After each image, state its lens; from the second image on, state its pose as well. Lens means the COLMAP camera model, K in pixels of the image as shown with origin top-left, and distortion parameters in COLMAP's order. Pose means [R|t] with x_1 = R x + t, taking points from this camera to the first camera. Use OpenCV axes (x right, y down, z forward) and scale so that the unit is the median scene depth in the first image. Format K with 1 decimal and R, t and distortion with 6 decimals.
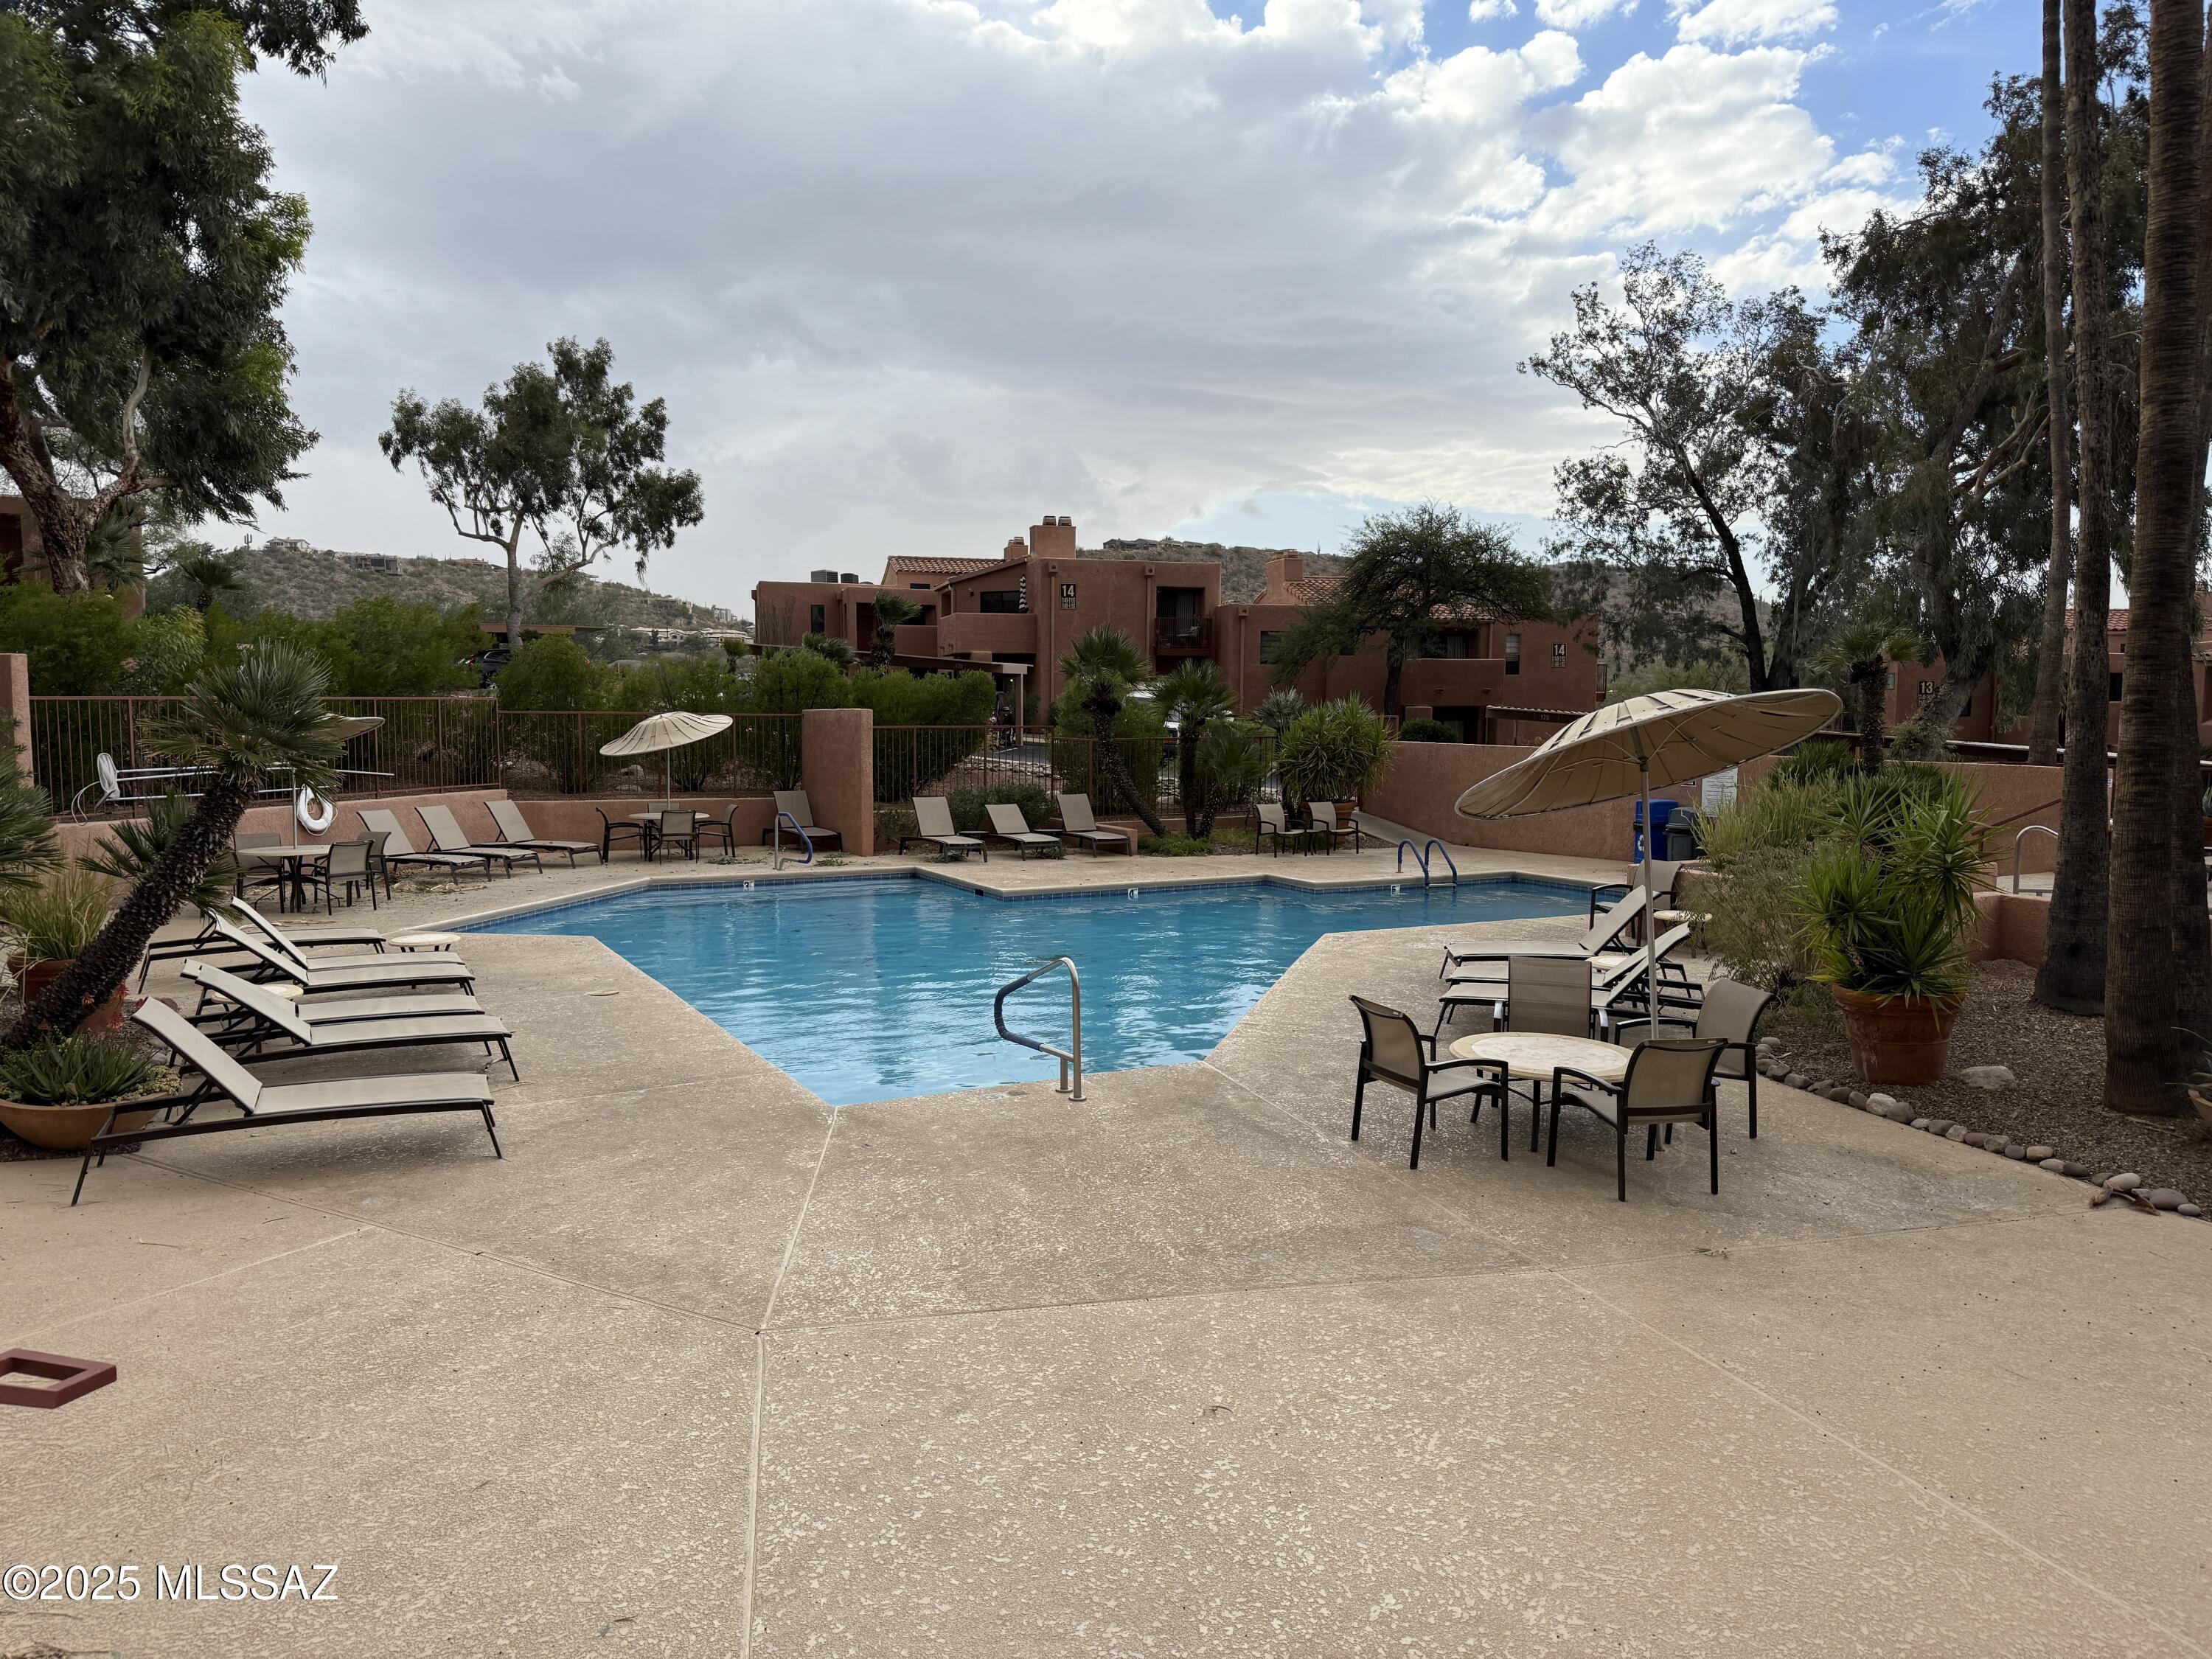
lens RADIAL K [[1547.9, 0, 1181.9], [0, 1547.9, 882.6], [0, 0, 1]] dist [0.076813, -0.099988]
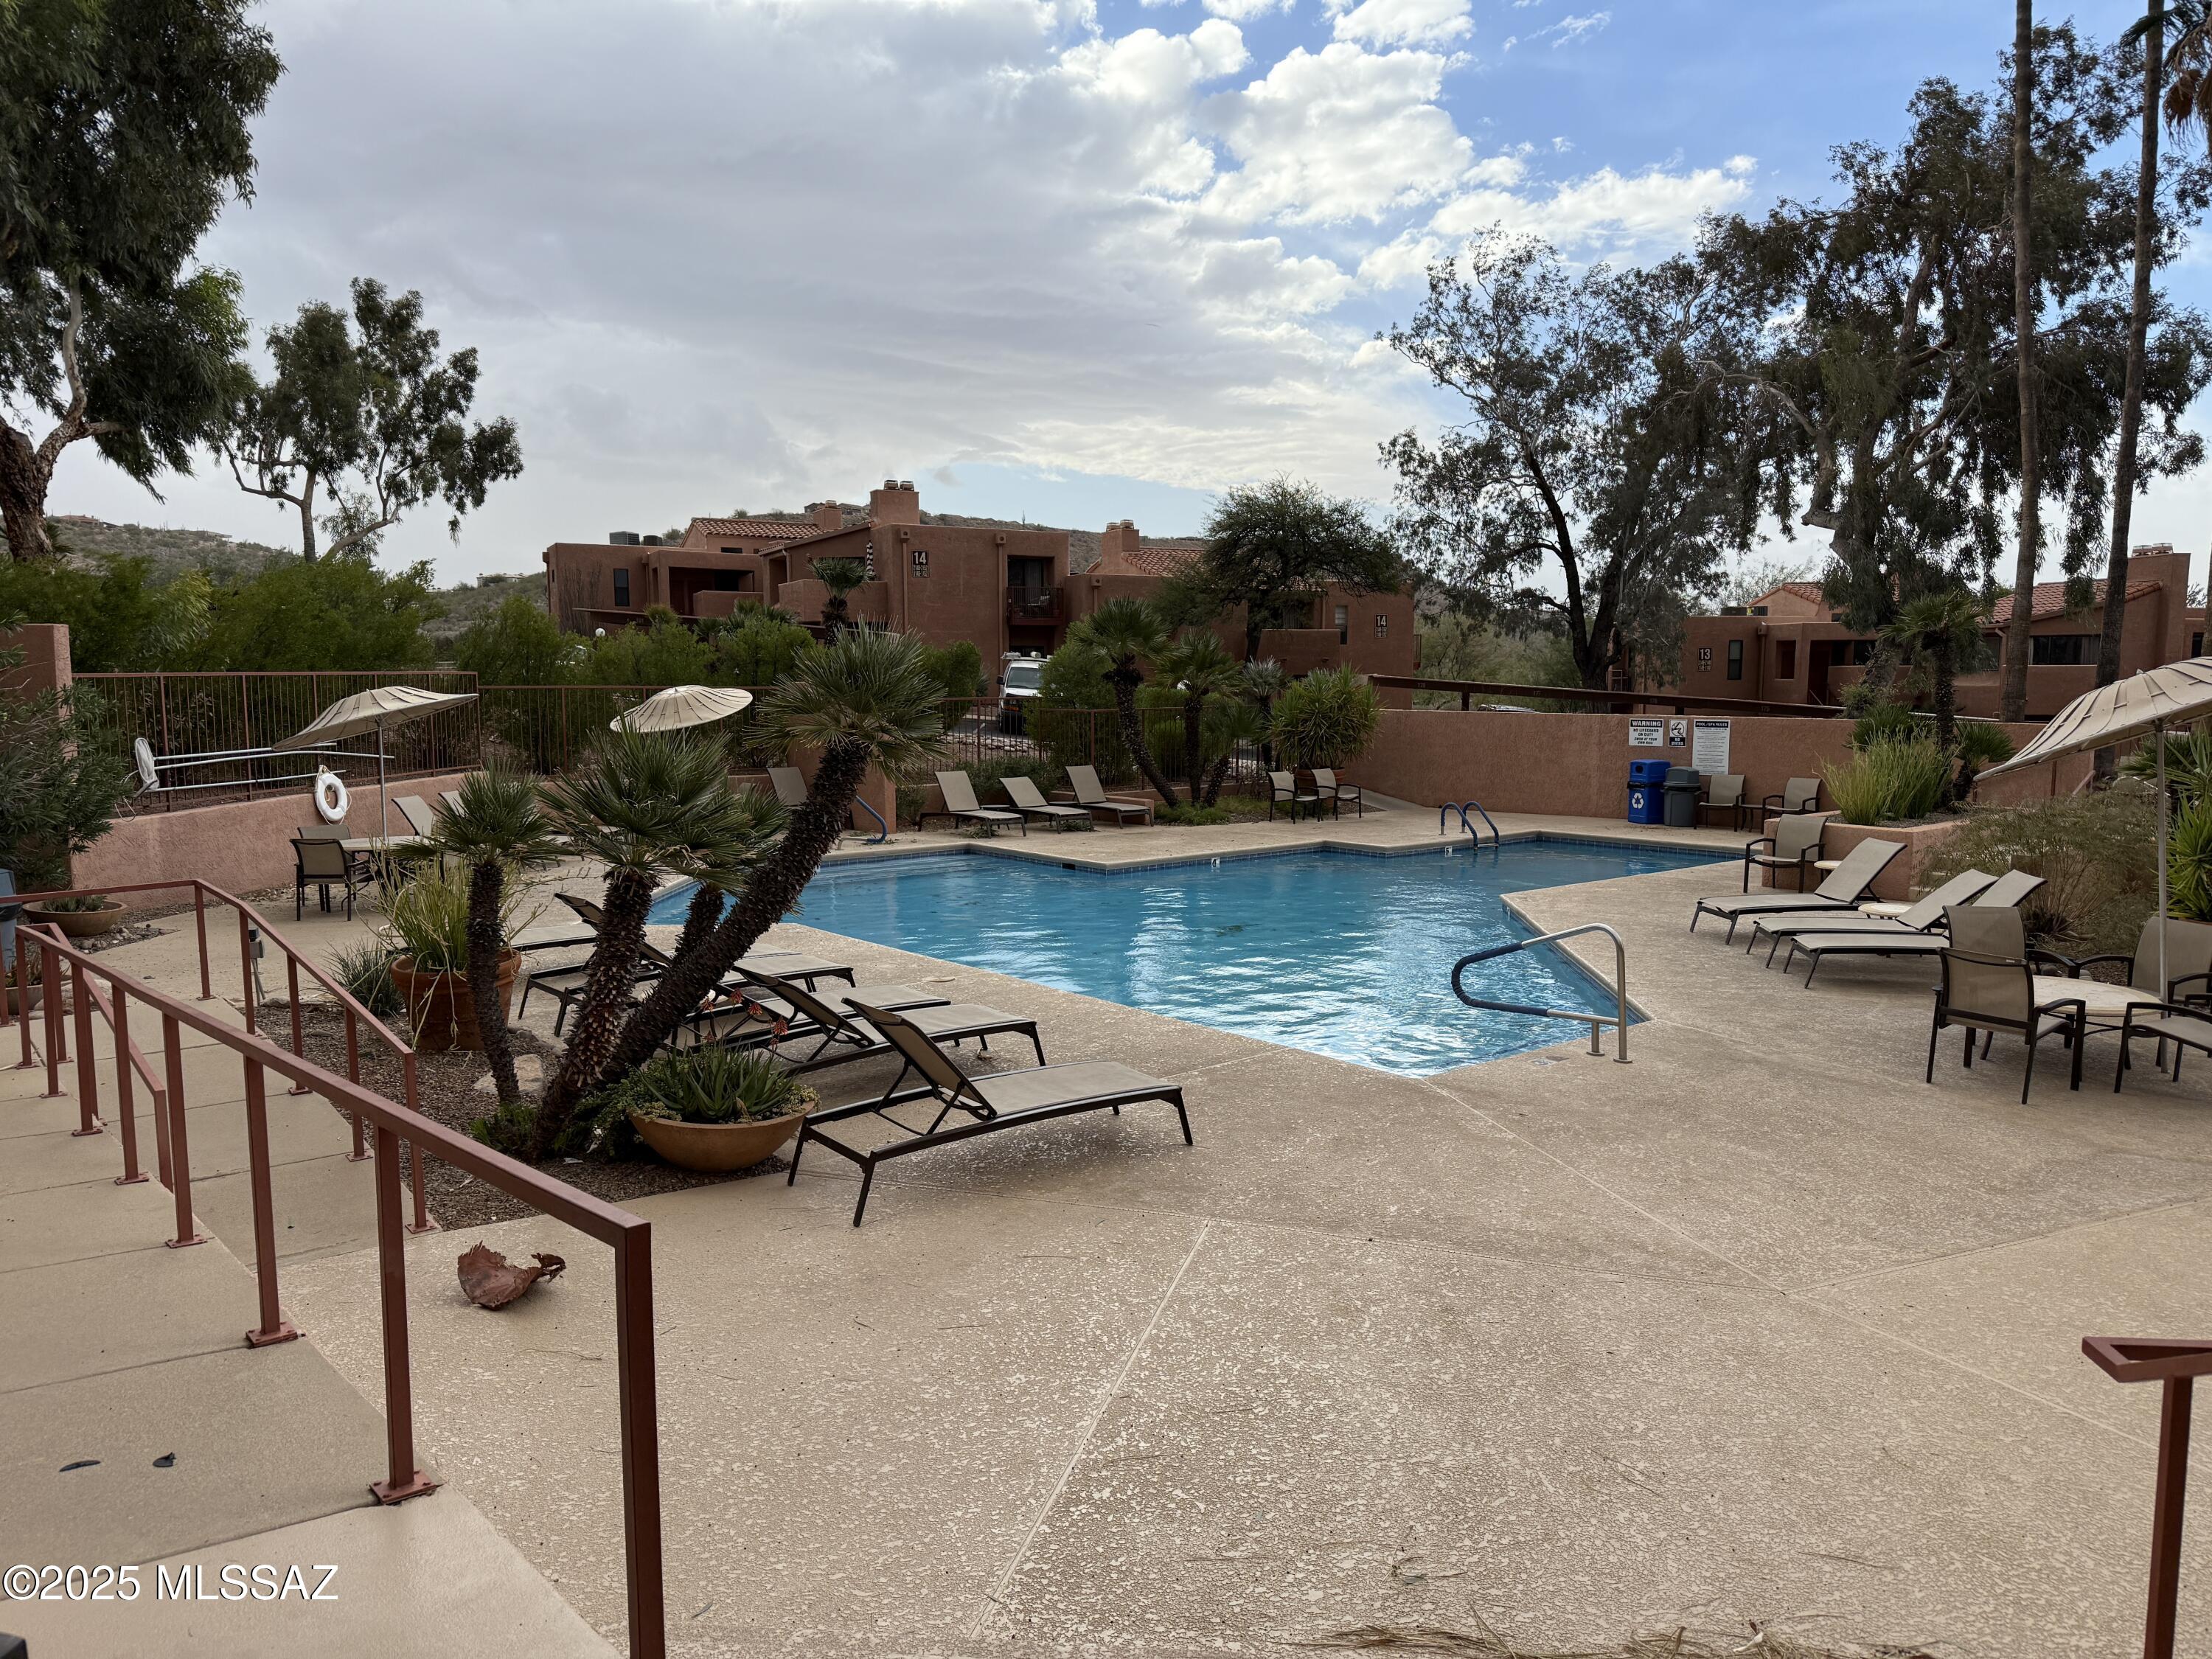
lens RADIAL K [[1547.9, 0, 1125.5], [0, 1547.9, 848.5], [0, 0, 1]] dist [0.076813, -0.099988]
pose [[0.978927, -0.028876, 0.202160, -0.149166], [0.029218, 0.999572, 0.001293, -0.002606], [-0.202111, 0.004641, 0.979352, 0.014739]]
